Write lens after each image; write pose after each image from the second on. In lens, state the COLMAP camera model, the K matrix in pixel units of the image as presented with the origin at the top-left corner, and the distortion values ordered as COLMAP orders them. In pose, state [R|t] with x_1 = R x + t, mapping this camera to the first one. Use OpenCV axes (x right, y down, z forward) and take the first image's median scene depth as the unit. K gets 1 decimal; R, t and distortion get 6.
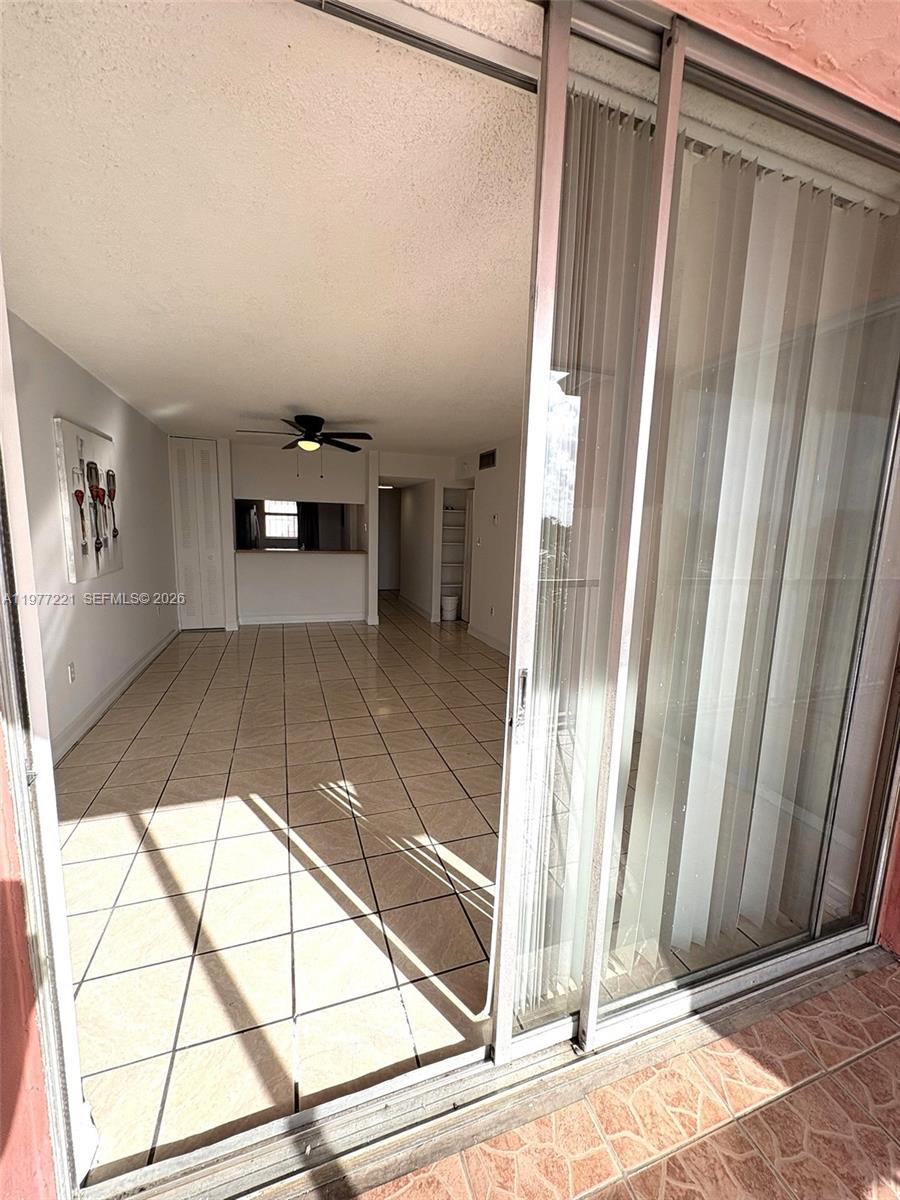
lens RADIAL K [[481.0, 0, 449.4], [0, 481.0, 593.7], [0, 0, 1]] dist [-0.002694, -0.000195]
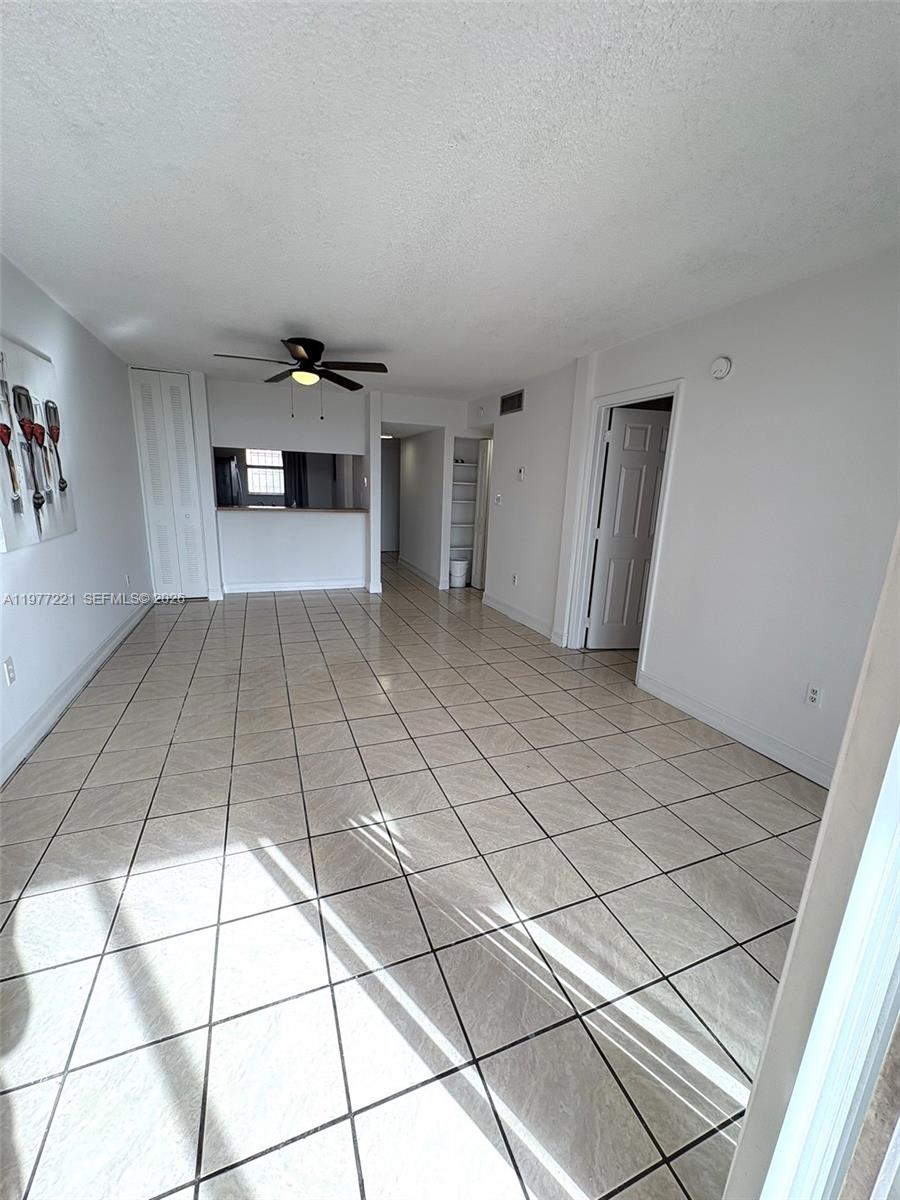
lens RADIAL K [[481.0, 0, 450.1], [0, 481.0, 595.2], [0, 0, 1]] dist [-0.002694, -0.000195]
pose [[0.999275, 0.000766, 0.038052, -0.093978], [-0.004156, 0.996014, 0.089098, -0.019126], [-0.037832, -0.089192, 0.995296, 0.177979]]
